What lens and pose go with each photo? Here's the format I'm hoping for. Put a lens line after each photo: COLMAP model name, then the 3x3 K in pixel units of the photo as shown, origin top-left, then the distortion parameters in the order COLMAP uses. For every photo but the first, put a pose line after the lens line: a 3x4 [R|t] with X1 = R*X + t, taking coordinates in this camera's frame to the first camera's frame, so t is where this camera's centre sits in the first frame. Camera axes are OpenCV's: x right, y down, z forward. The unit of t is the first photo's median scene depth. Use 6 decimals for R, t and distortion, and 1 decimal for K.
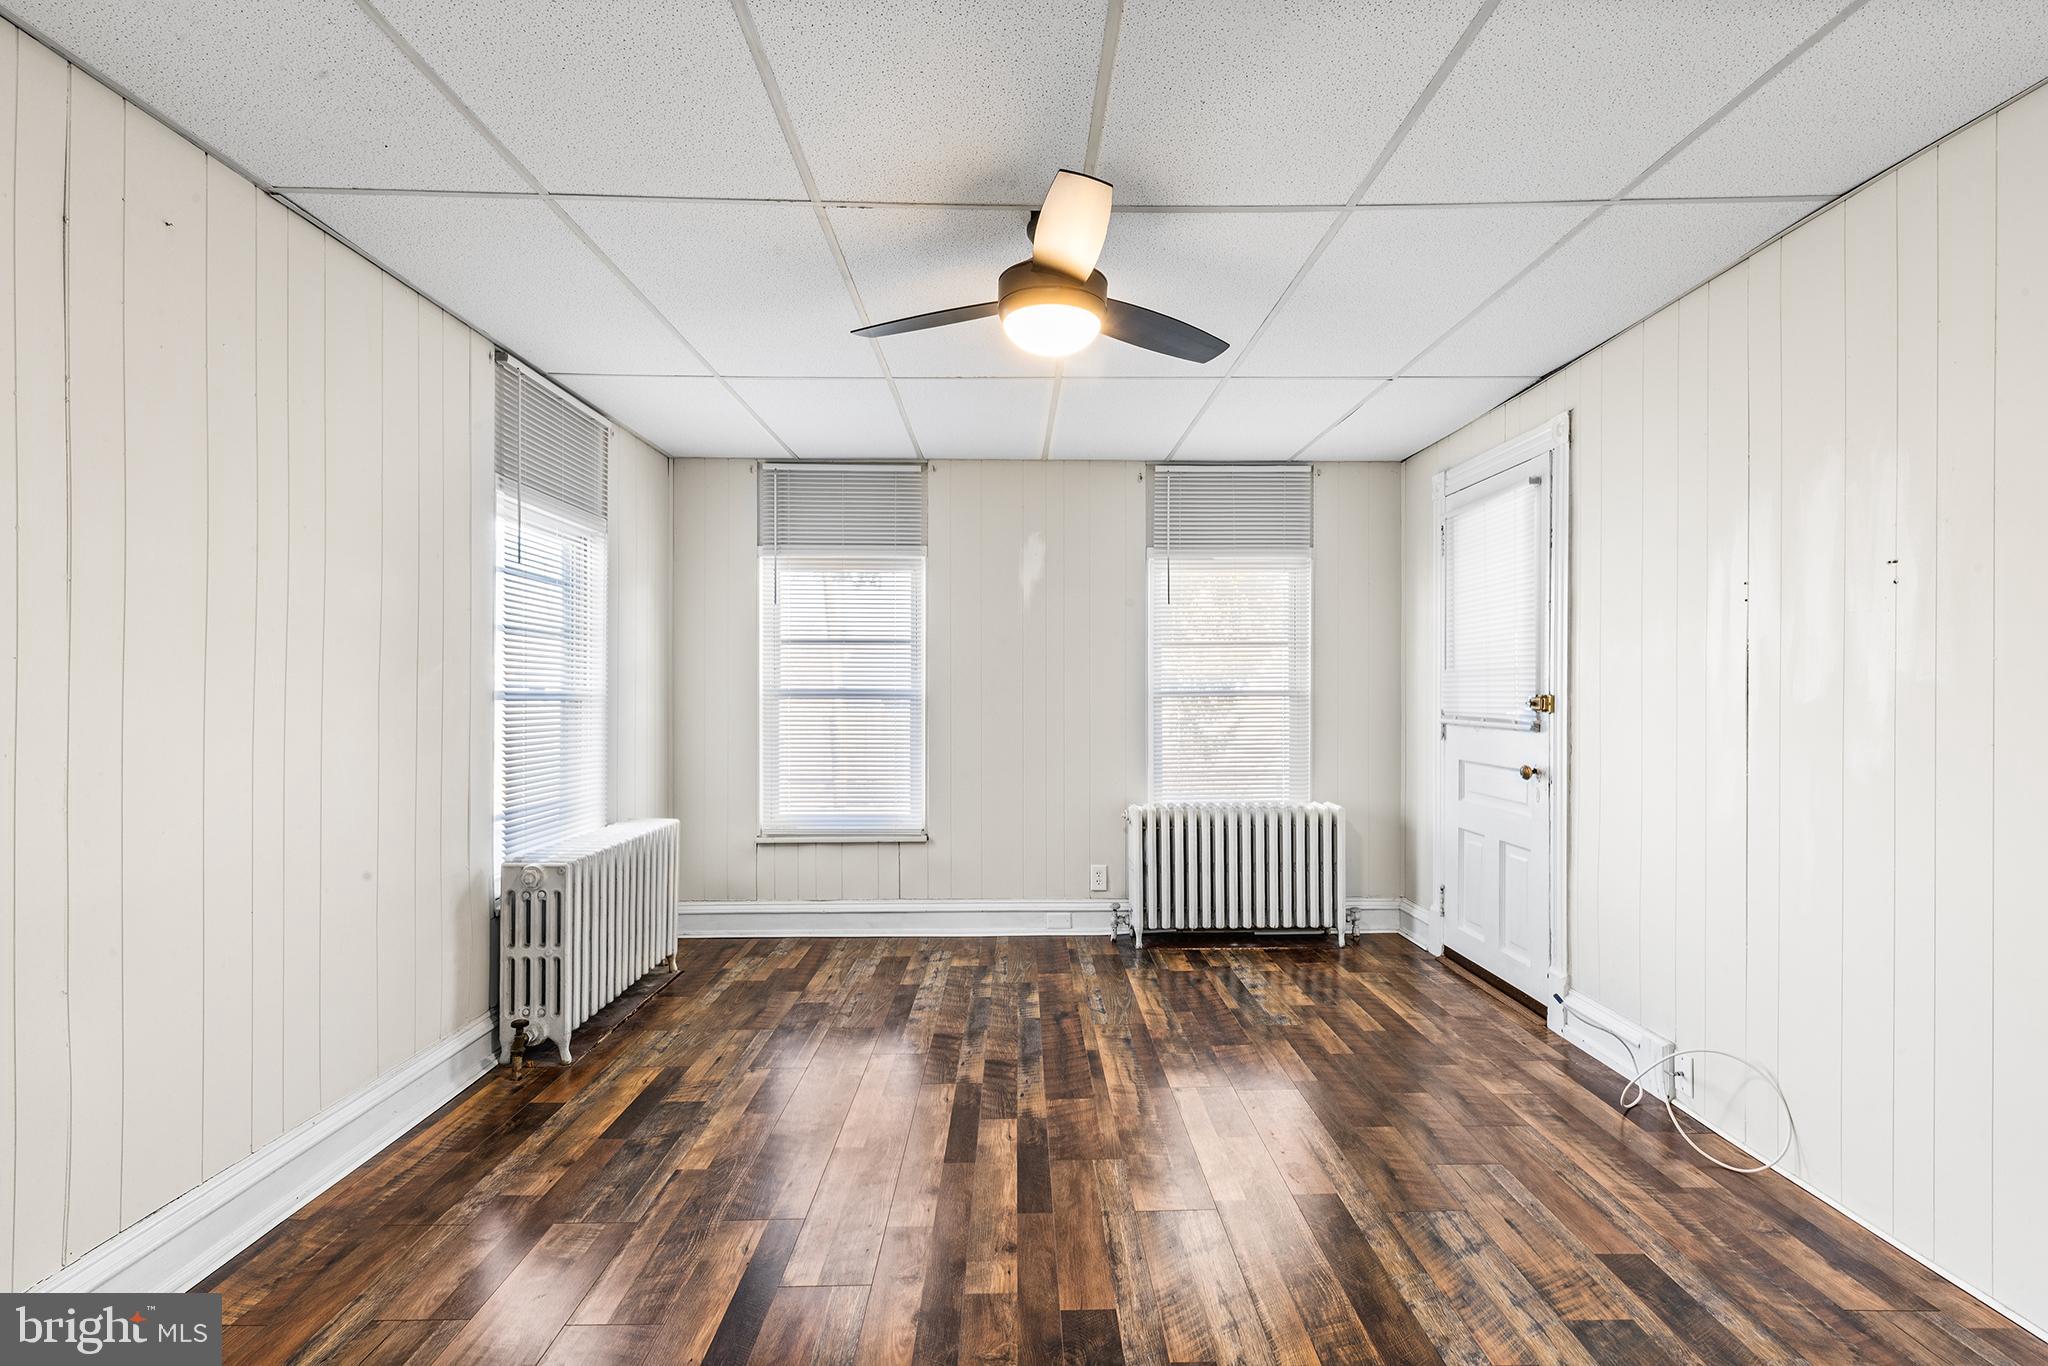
lens RADIAL K [[926.4, 0, 1029.2], [0, 926.4, 686.2], [0, 0, 1]] dist [-0.003554, -0.000184]
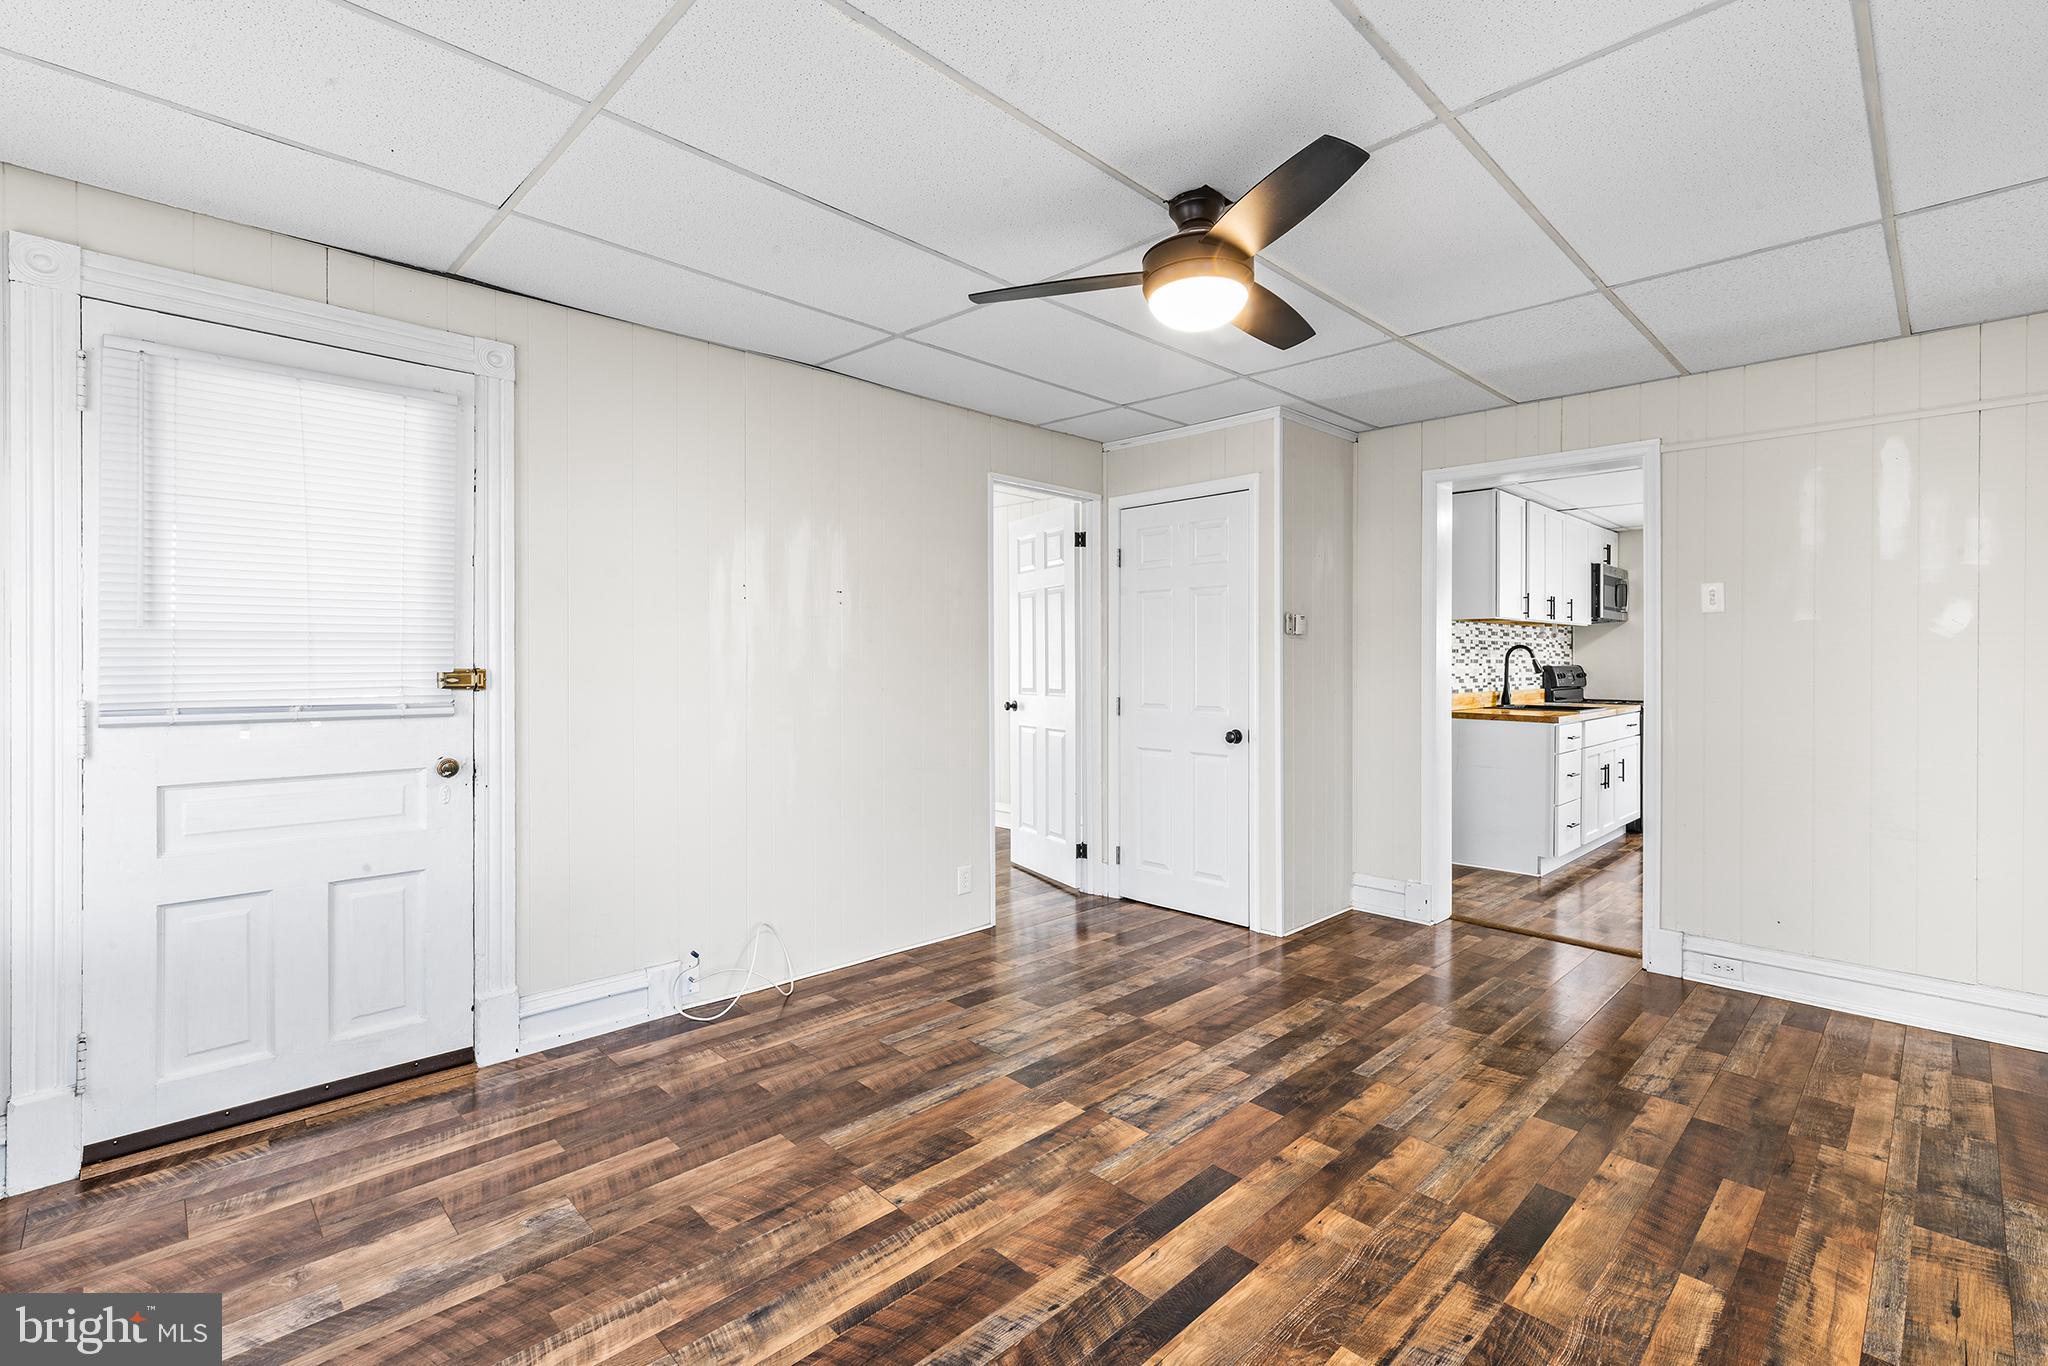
lens RADIAL K [[926.4, 0, 1013.5], [0, 926.4, 668.4], [0, 0, 1]] dist [-0.003554, -0.000184]
pose [[-0.687641, -0.006914, 0.726018, -0.464850], [-0.002631, 0.999972, 0.007030, 0.001379], [-0.726046, 0.002924, -0.687639, 1.520862]]
